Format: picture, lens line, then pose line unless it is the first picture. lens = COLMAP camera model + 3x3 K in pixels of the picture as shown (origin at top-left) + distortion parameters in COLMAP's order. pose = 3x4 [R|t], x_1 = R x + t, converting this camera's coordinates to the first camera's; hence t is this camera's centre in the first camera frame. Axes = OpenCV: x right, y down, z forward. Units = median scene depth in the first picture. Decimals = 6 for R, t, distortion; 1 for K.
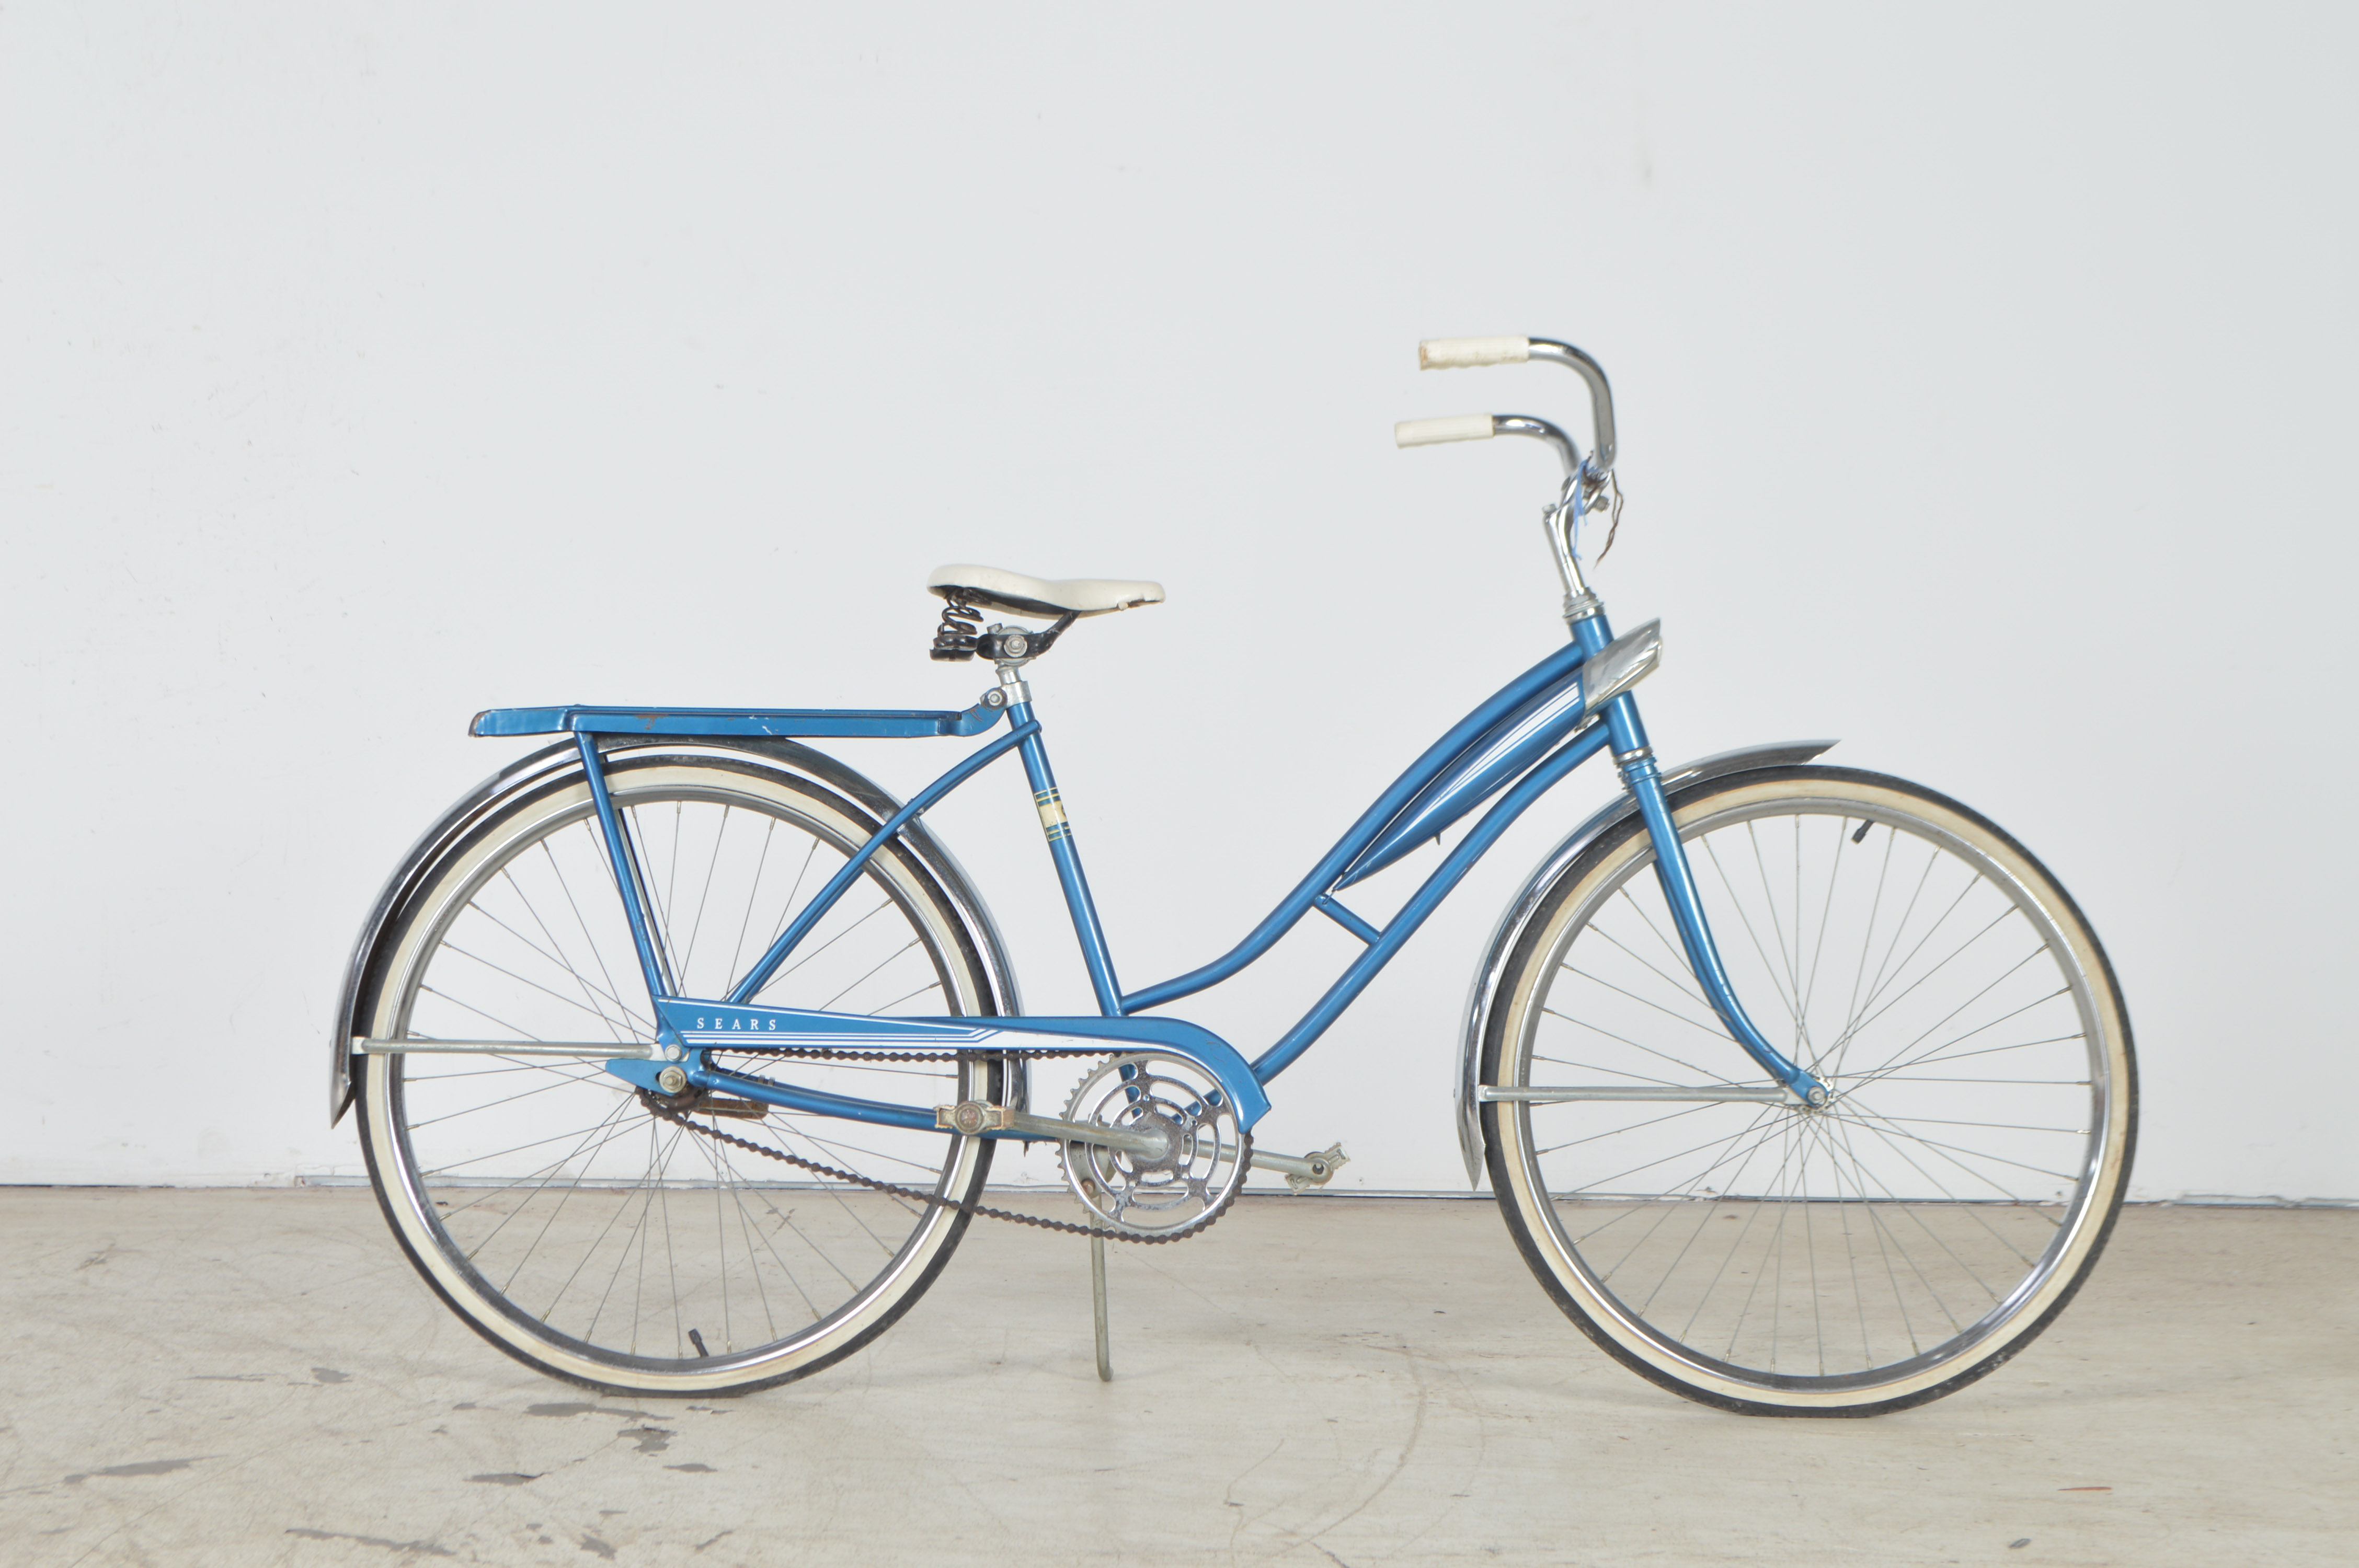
lens RADIAL K [[4943.4, 0, 1134.3], [0, 4943.4, 793.4], [0, 0, 1]] dist [0.025694, 0.000000]
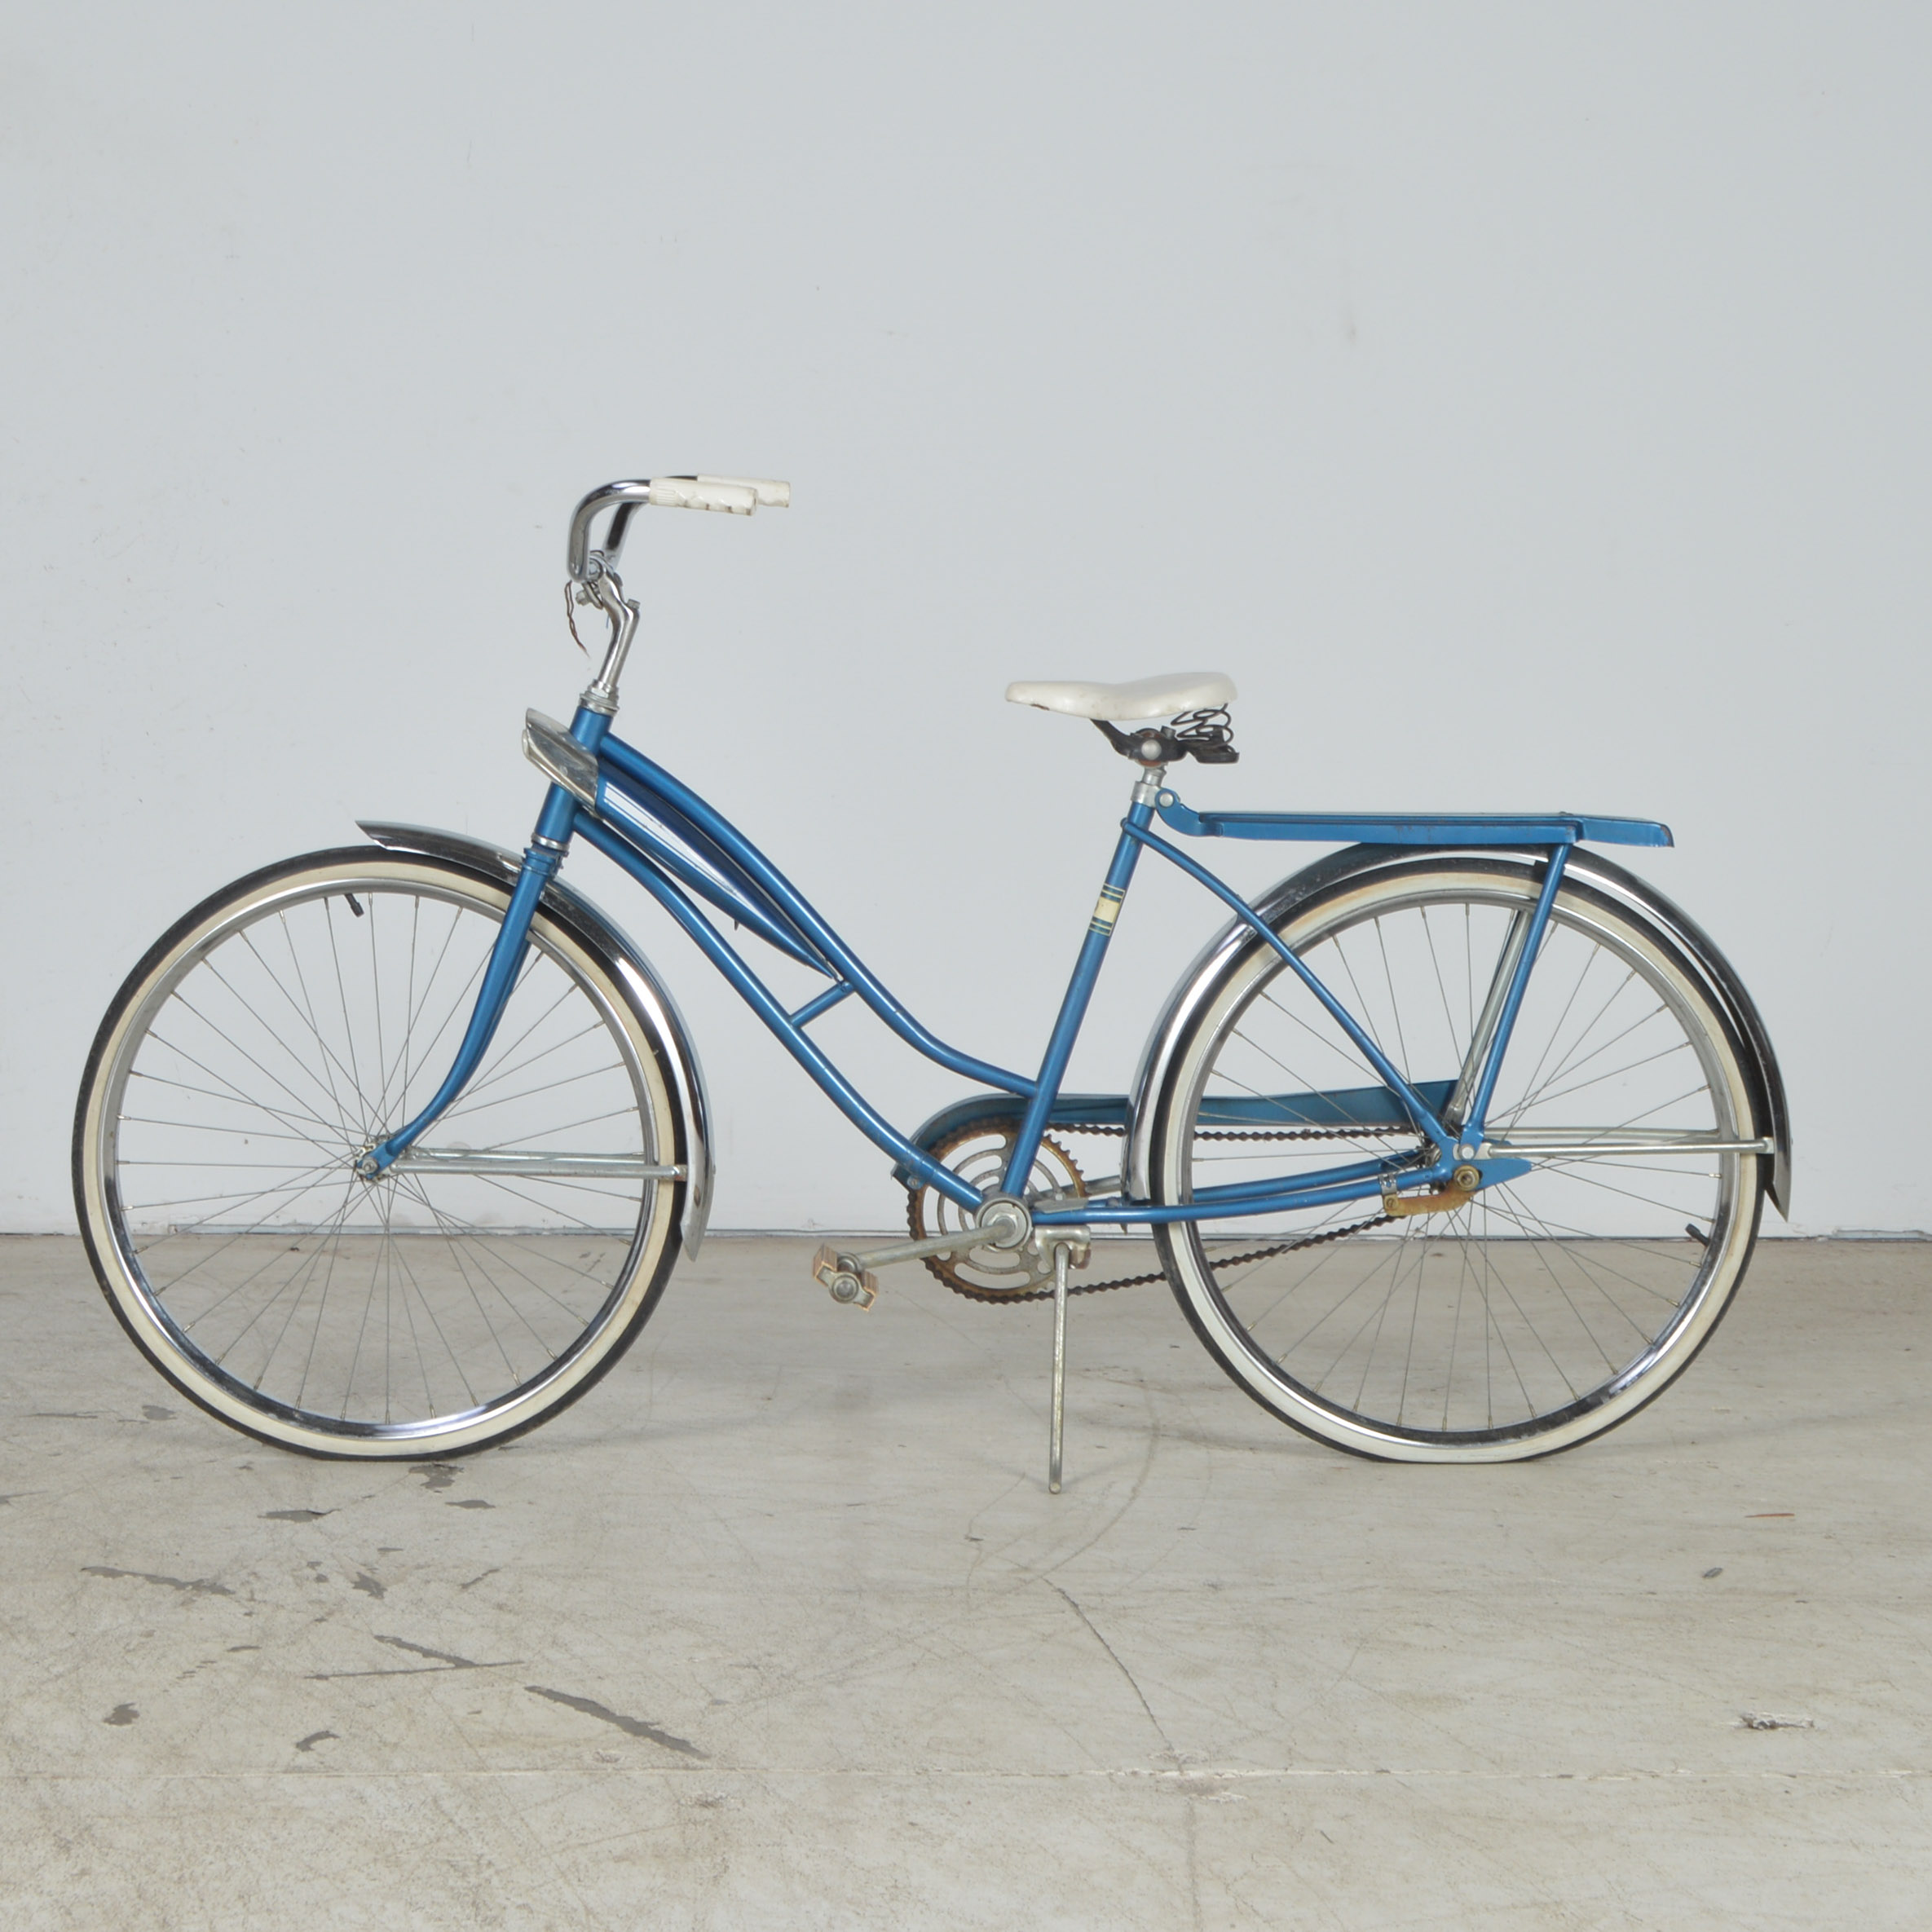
lens RADIAL K [[3650.6, 0, 946.6], [0, 3650.6, 749.0], [0, 0, 1]] dist [-0.056085, 0.000000]
pose [[0.999894, -0.007686, -0.012334, 0.024637], [0.007136, 0.999003, -0.044079, 0.008047], [0.012660, 0.043986, 0.998952, 0.203845]]
